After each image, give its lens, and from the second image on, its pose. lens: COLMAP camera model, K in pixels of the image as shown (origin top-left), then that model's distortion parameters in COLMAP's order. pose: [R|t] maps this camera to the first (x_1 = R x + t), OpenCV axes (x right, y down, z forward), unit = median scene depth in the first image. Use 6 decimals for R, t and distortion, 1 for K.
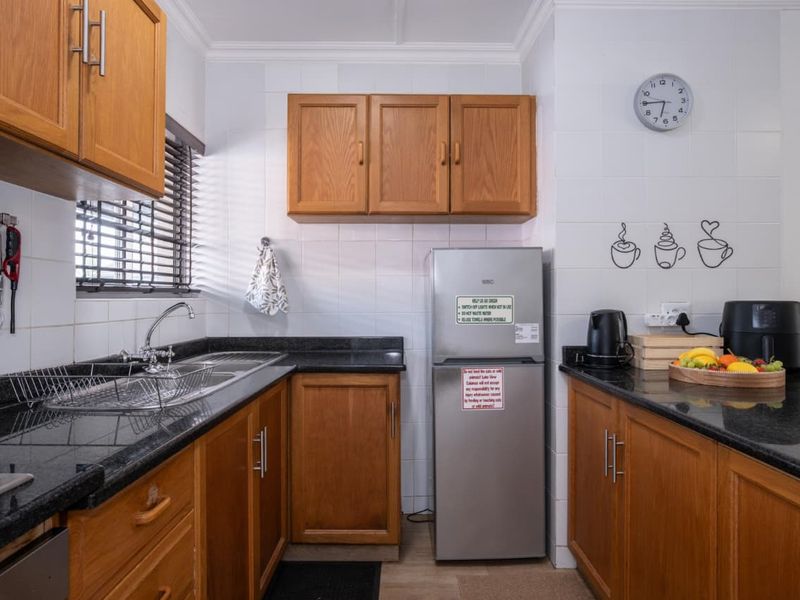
lens RADIAL K [[511.4, 0, 400.7], [0, 511.4, 296.3], [0, 0, 1]] dist [-0.039247, 0.031531]
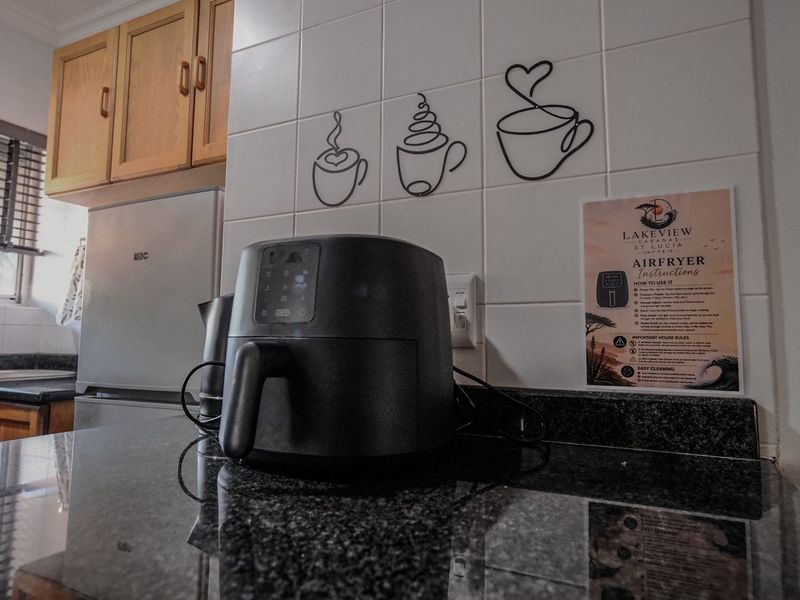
lens RADIAL K [[511.4, 0, 400.7], [0, 511.4, 296.3], [0, 0, 1]] dist [-0.039247, 0.031531]
pose [[0.896746, -0.030322, -0.441506, 0.691189], [-0.011794, 0.995658, -0.092335, 0.066578], [0.442389, 0.088009, 0.892494, 0.624266]]
